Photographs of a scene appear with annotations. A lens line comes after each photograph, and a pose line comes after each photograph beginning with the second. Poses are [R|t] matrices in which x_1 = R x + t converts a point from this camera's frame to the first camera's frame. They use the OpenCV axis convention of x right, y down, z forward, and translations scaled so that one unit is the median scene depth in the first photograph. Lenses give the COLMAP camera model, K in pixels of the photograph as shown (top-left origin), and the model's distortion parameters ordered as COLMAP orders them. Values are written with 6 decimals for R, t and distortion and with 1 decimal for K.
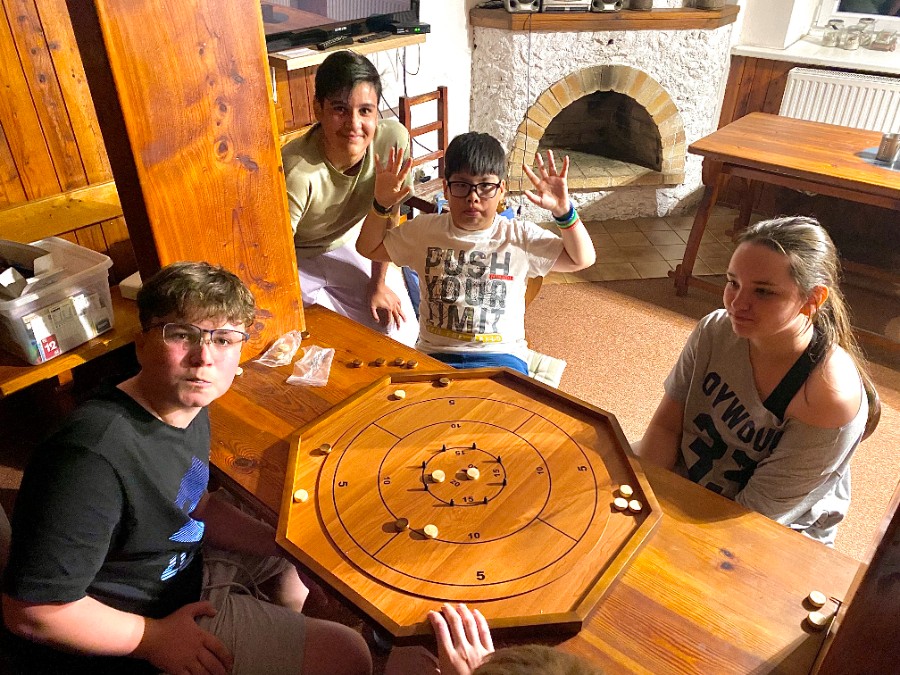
lens RADIAL K [[686.8, 0, 450.0], [0, 686.8, 337.5], [0, 0, 1]] dist [-0.002565, -0.000693]
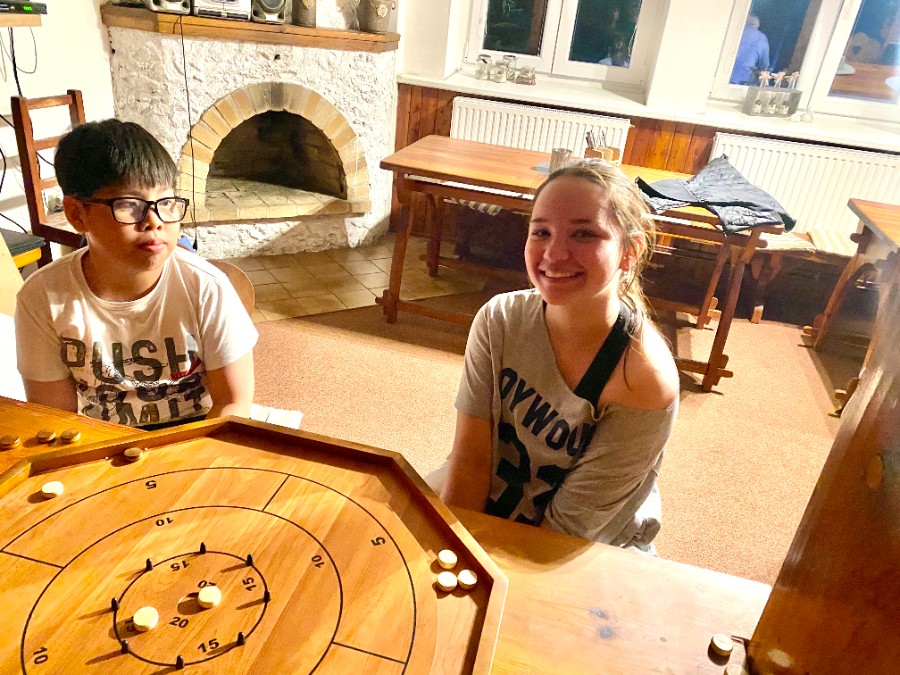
lens RADIAL K [[686.8, 0, 450.0], [0, 686.8, 337.5], [0, 0, 1]] dist [-0.002565, -0.000693]
pose [[0.890237, -0.114690, 0.440823, -0.005795], [0.150409, 0.987514, -0.046825, 0.013415], [-0.429949, 0.107989, 0.896372, 0.127499]]
